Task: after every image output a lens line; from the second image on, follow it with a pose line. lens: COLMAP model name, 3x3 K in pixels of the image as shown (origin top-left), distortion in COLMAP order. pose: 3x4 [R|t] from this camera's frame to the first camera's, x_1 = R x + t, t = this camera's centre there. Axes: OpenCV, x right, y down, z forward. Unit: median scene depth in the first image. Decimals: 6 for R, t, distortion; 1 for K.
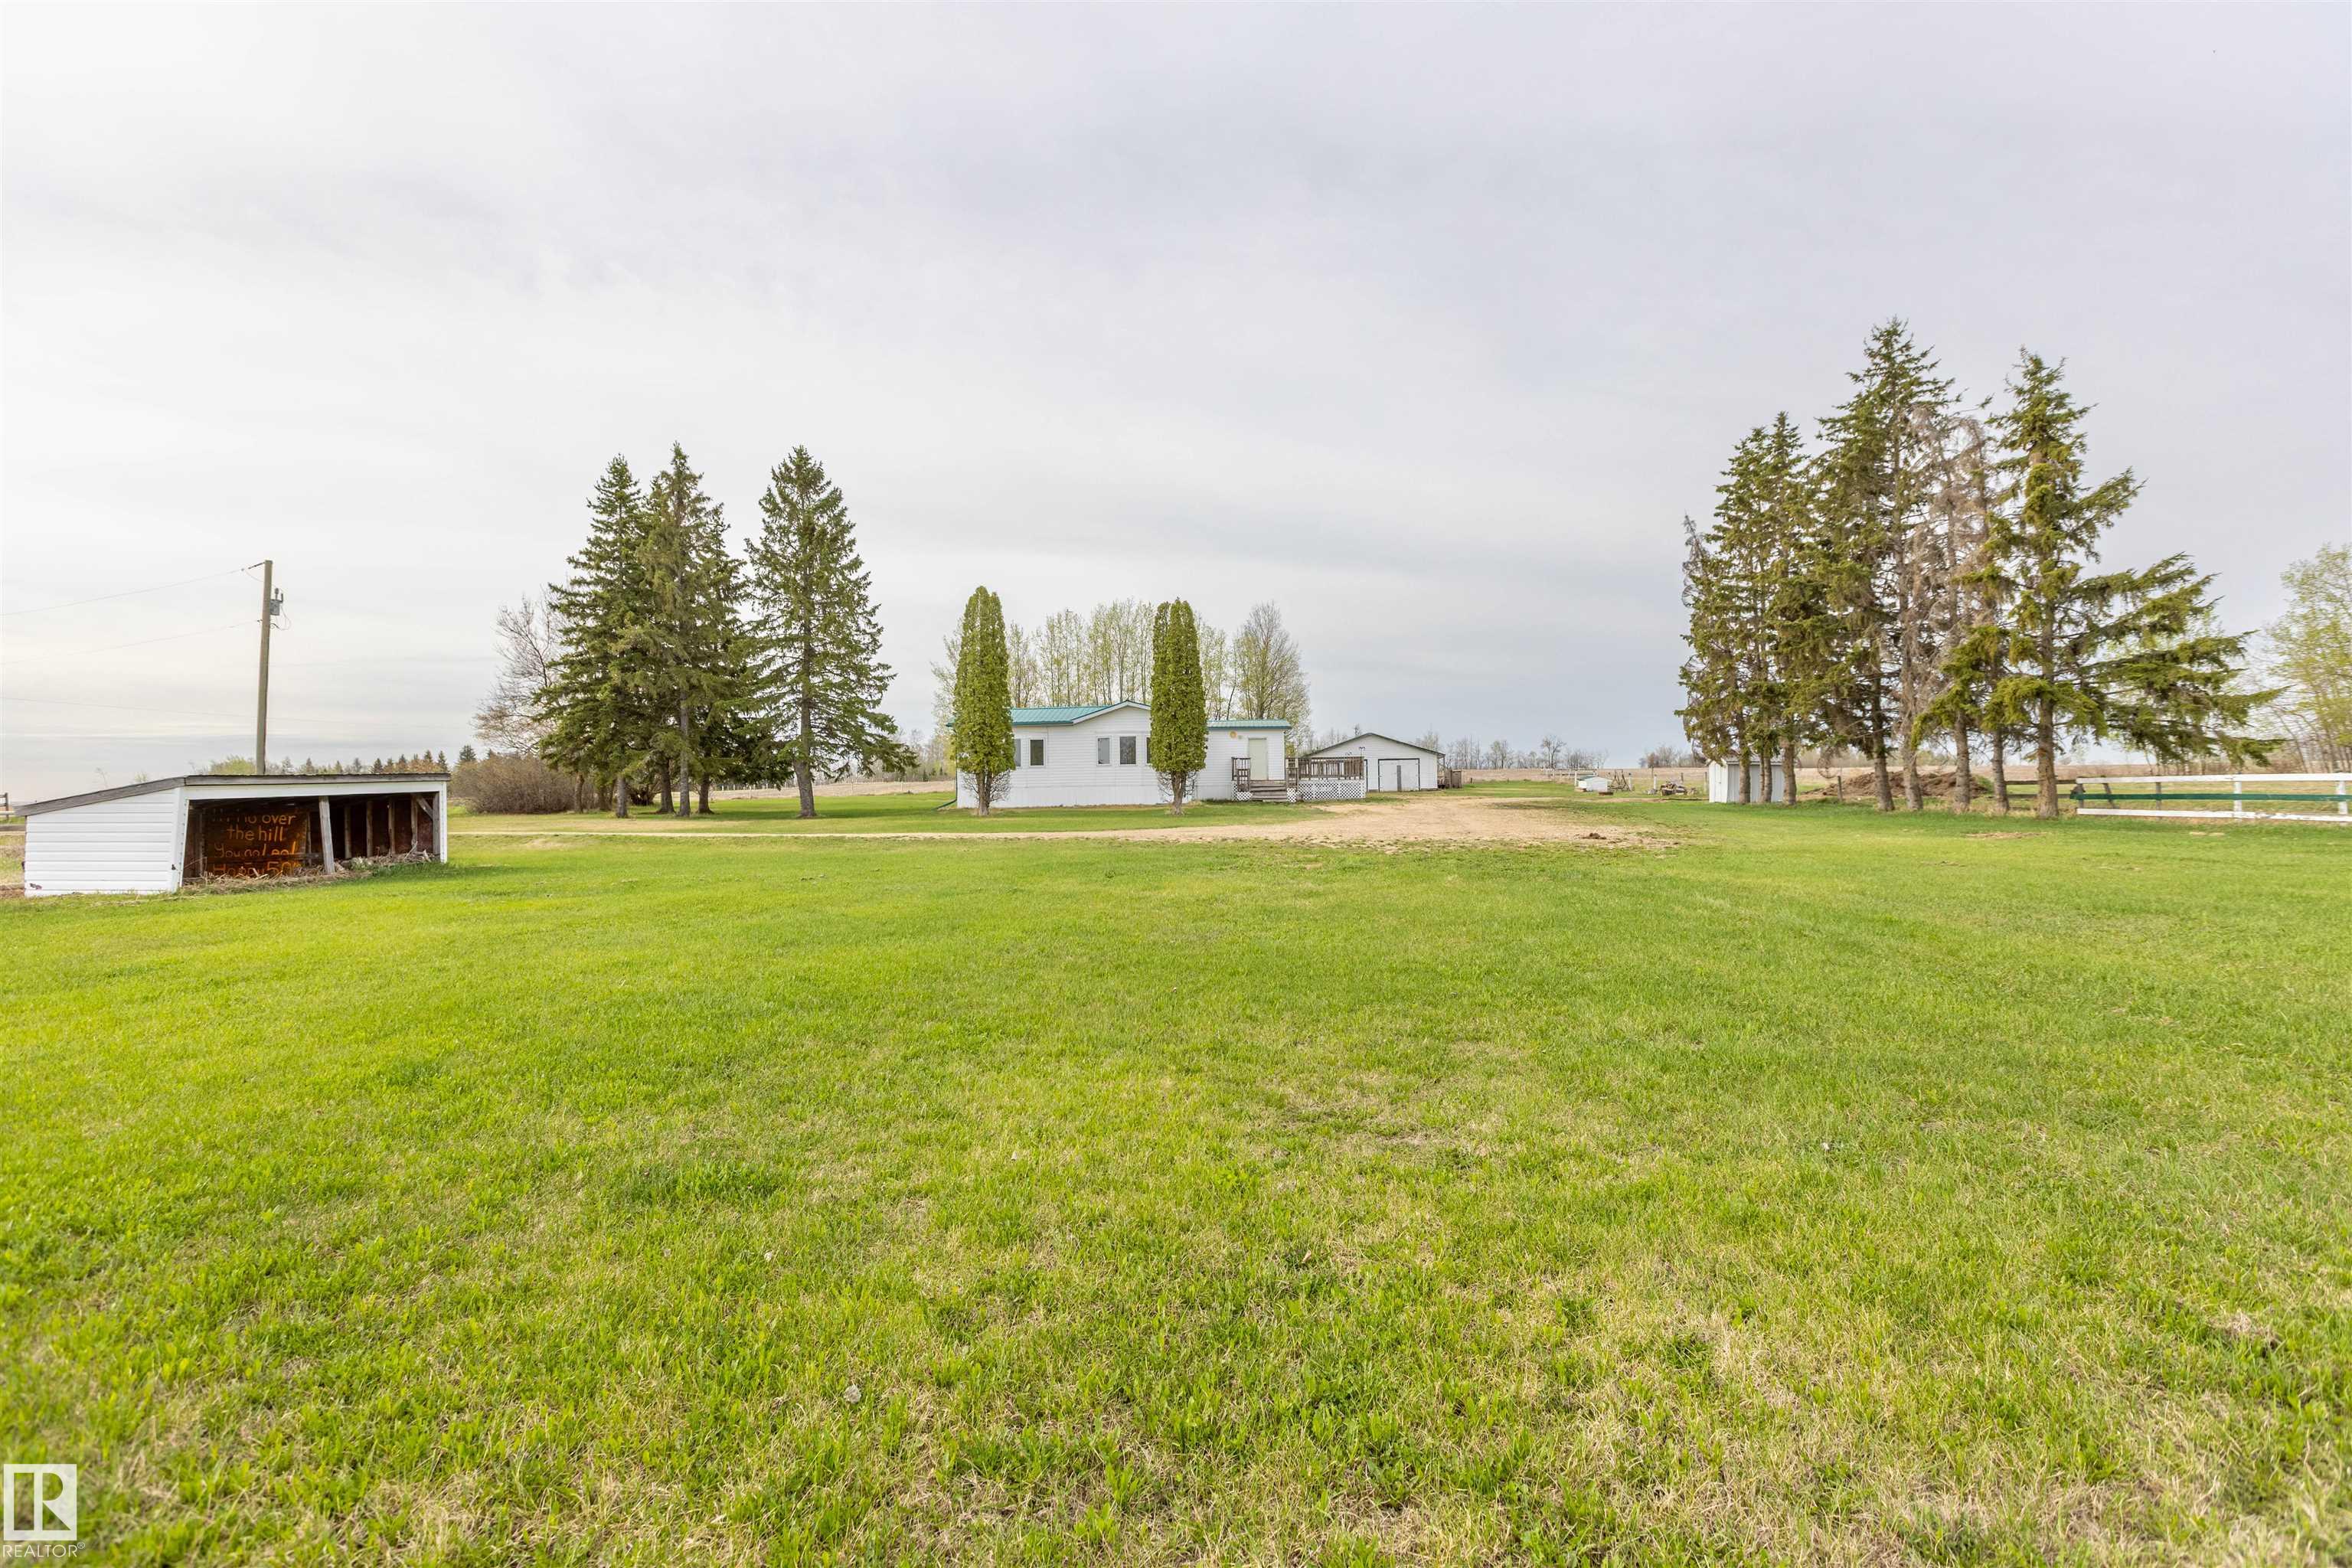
lens RADIAL K [[1102.0, 0, 1171.8], [0, 1102.0, 838.5], [0, 0, 1]] dist [0.003095, 0.000231]
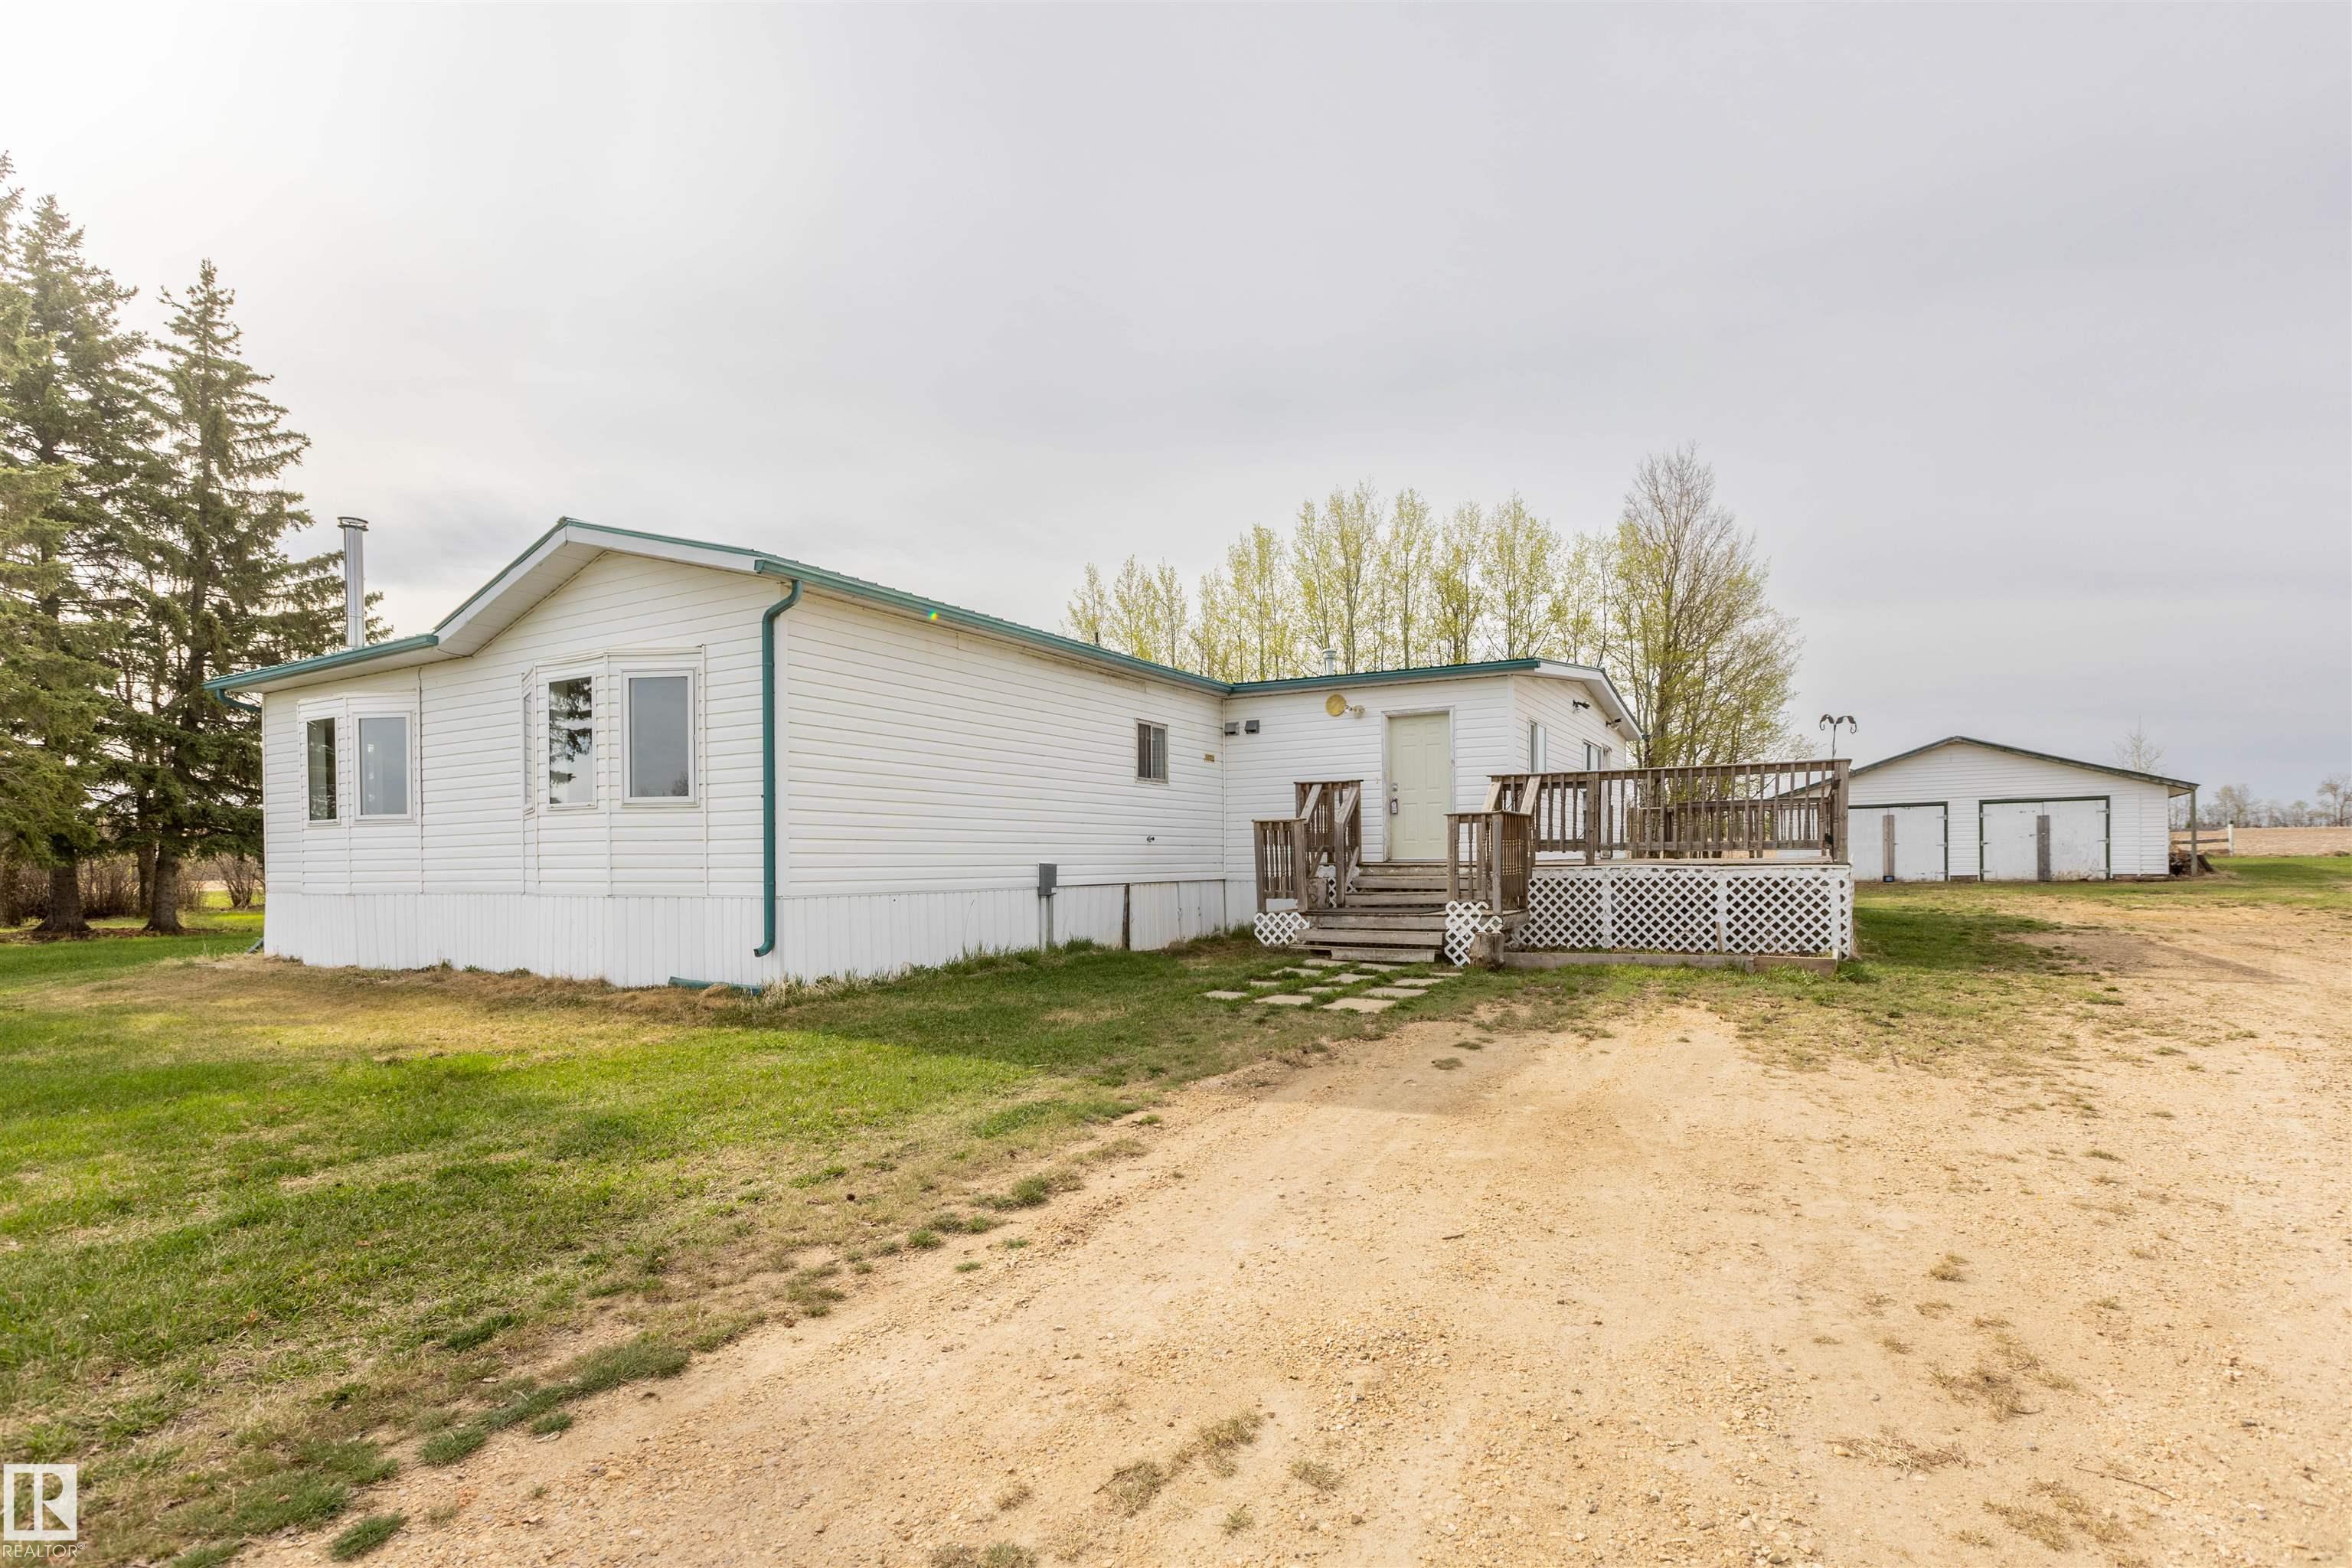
lens RADIAL K [[1102.0, 0, 1171.8], [0, 1102.0, 838.5], [0, 0, 1]] dist [0.003095, 0.000231]
pose [[0.895489, -0.010637, -0.444956, 0.175939], [-0.017646, 0.998080, -0.059374, -0.049871], [0.444733, 0.061021, 0.893582, 0.873741]]
